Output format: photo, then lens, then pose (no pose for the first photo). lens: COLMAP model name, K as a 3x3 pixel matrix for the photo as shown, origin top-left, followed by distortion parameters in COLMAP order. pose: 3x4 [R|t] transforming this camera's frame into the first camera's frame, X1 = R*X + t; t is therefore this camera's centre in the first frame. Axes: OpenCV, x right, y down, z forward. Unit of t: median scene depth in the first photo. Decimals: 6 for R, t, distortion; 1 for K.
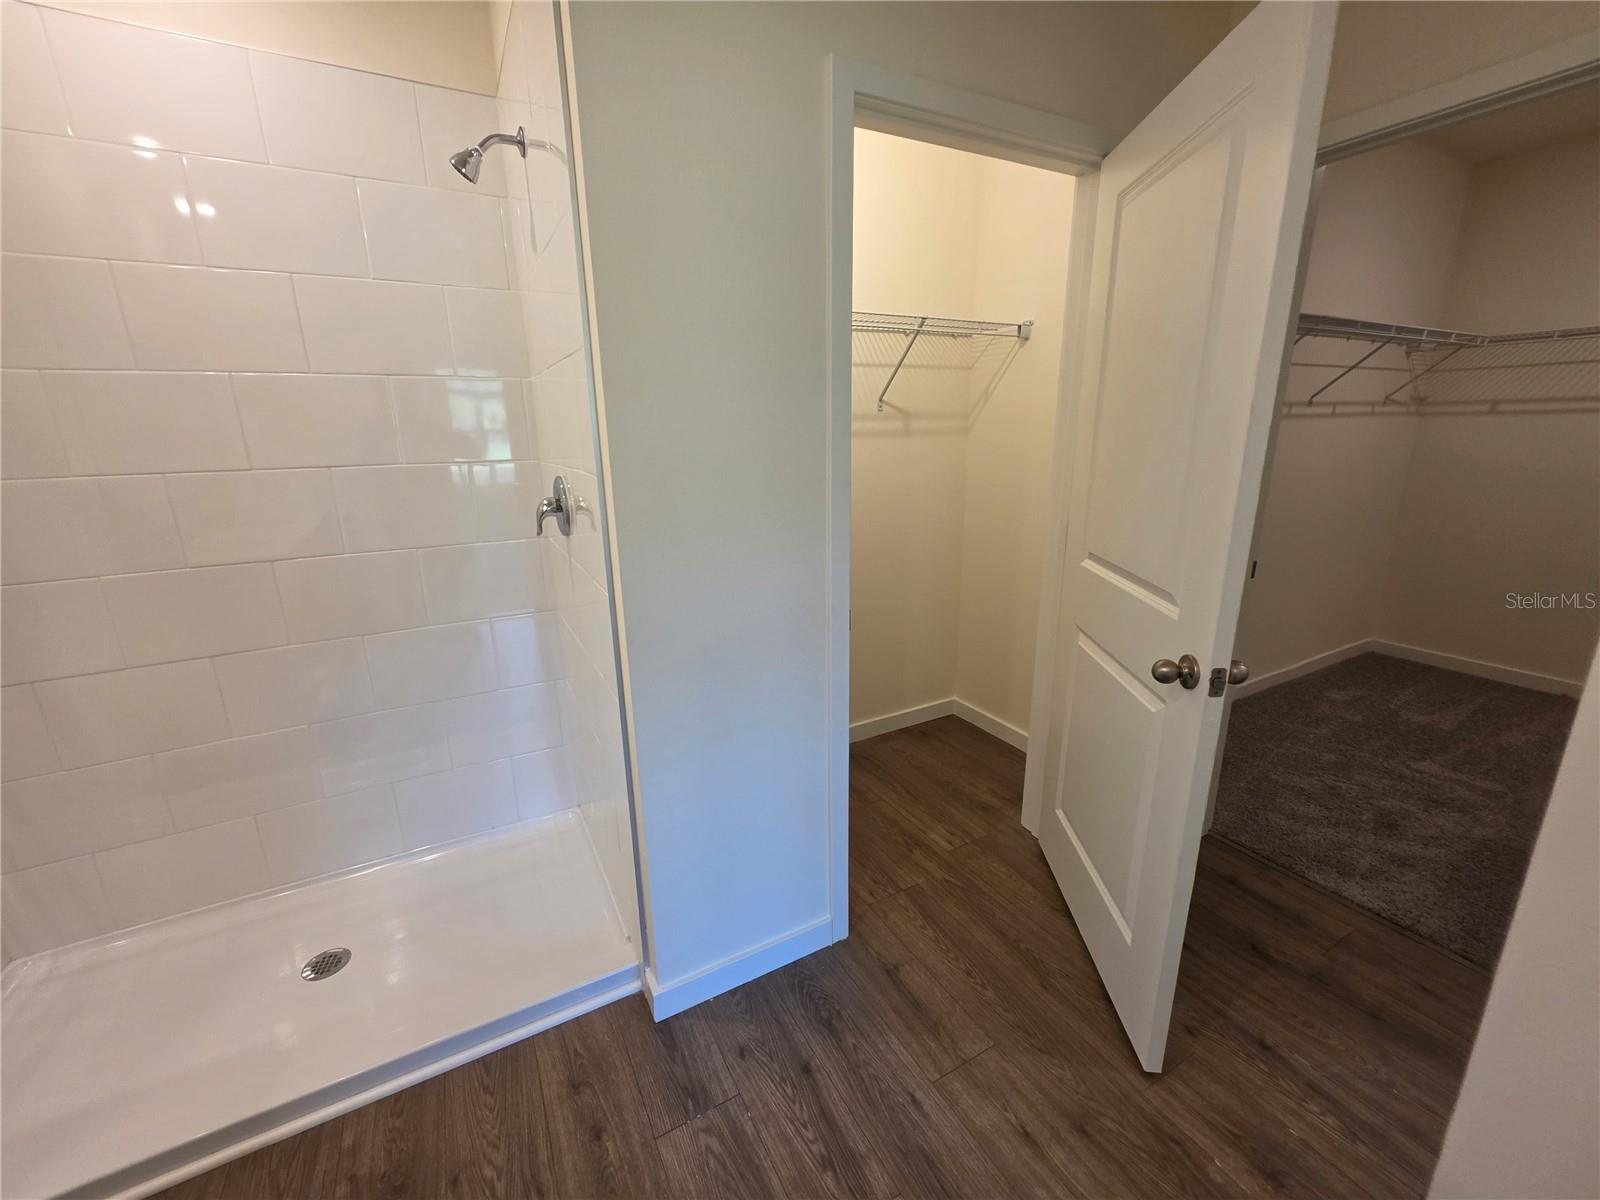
lens RADIAL K [[638.7, 0, 791.4], [0, 638.7, 600.7], [0, 0, 1]] dist [-0.002357, 0.000956]
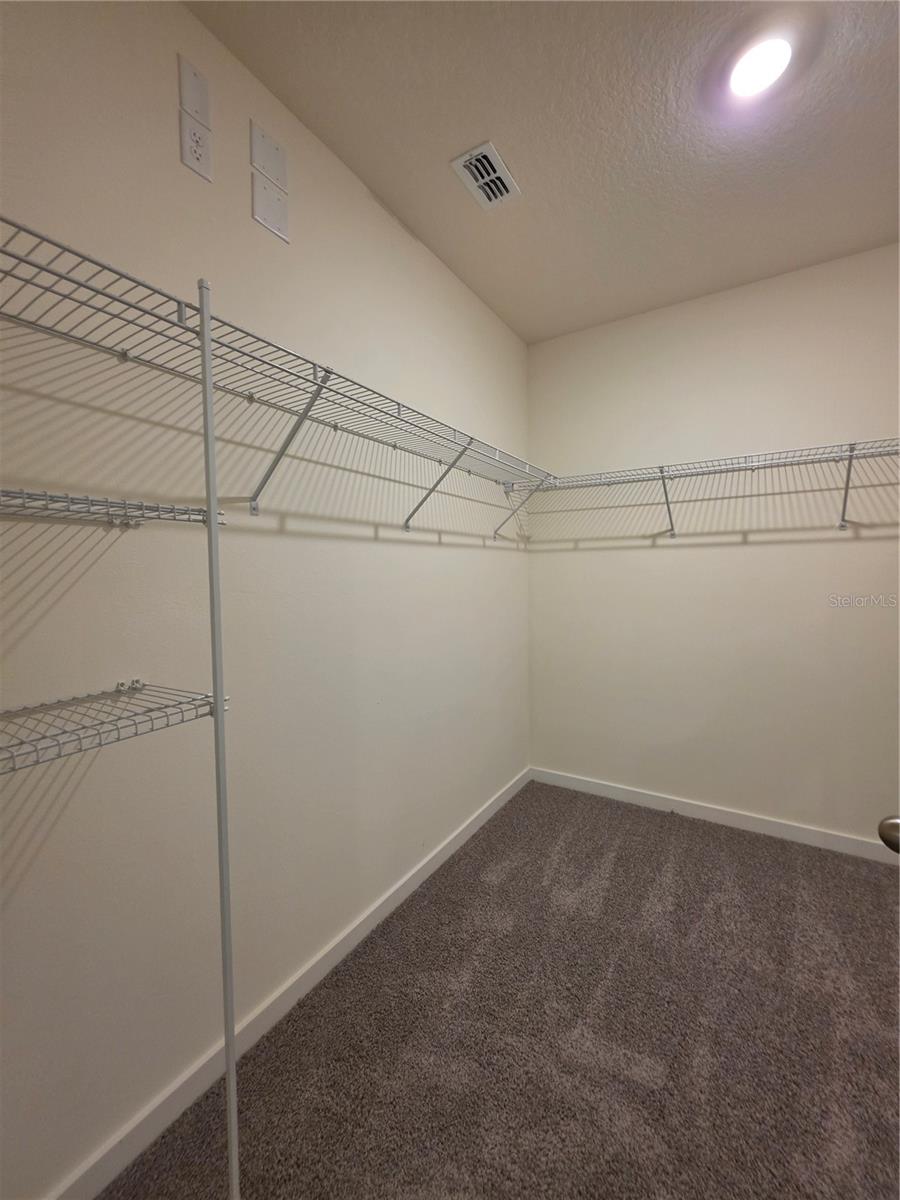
lens RADIAL K [[484.1, 0, 439.4], [0, 484.1, 594.3], [0, 0, 1]] dist [0.001043, -0.000086]
pose [[0.875916, -0.008962, 0.482380, 0.508270], [0.113755, 0.975475, -0.188435, -0.094872], [-0.468861, 0.219926, 0.855454, 0.430535]]
